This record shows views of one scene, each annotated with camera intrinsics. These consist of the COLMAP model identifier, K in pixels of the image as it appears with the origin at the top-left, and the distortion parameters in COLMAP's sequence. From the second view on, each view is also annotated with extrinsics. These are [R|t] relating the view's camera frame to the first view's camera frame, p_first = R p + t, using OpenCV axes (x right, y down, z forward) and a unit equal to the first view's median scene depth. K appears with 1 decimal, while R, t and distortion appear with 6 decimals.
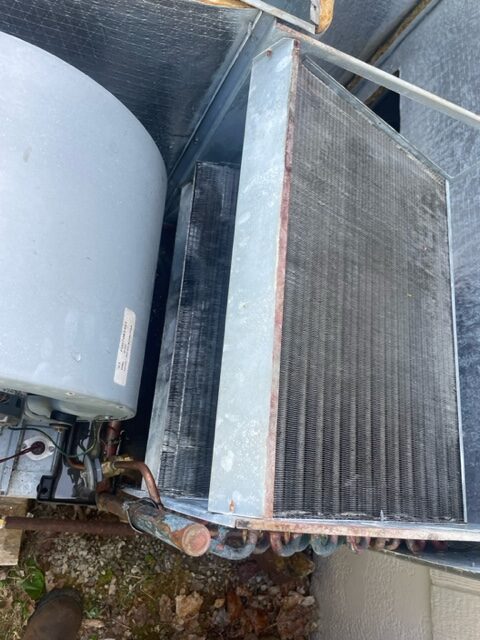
lens RADIAL K [[493.2, 0, 238.5], [0, 493.2, 319.3], [0, 0, 1]] dist [0.015143, -0.026466]
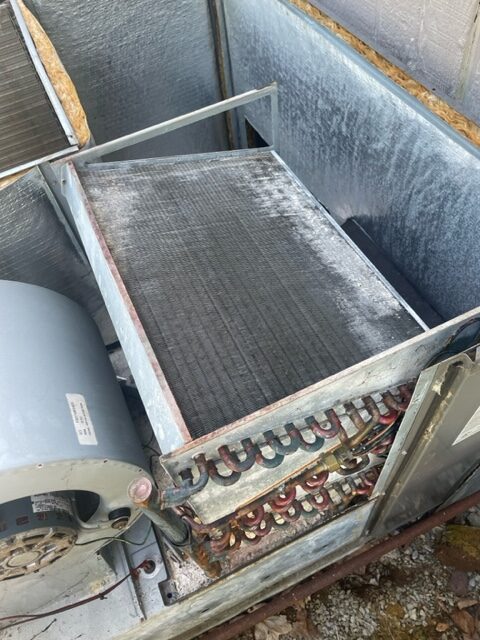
lens RADIAL K [[493.2, 0, 240.5], [0, 493.2, 320.4], [0, 0, 1]] dist [0.015143, -0.026466]
pose [[0.748152, -0.653304, -0.116027, 0.309235], [0.606330, 0.744151, -0.280364, 0.381669], [0.269505, 0.139404, 0.952856, -0.091459]]
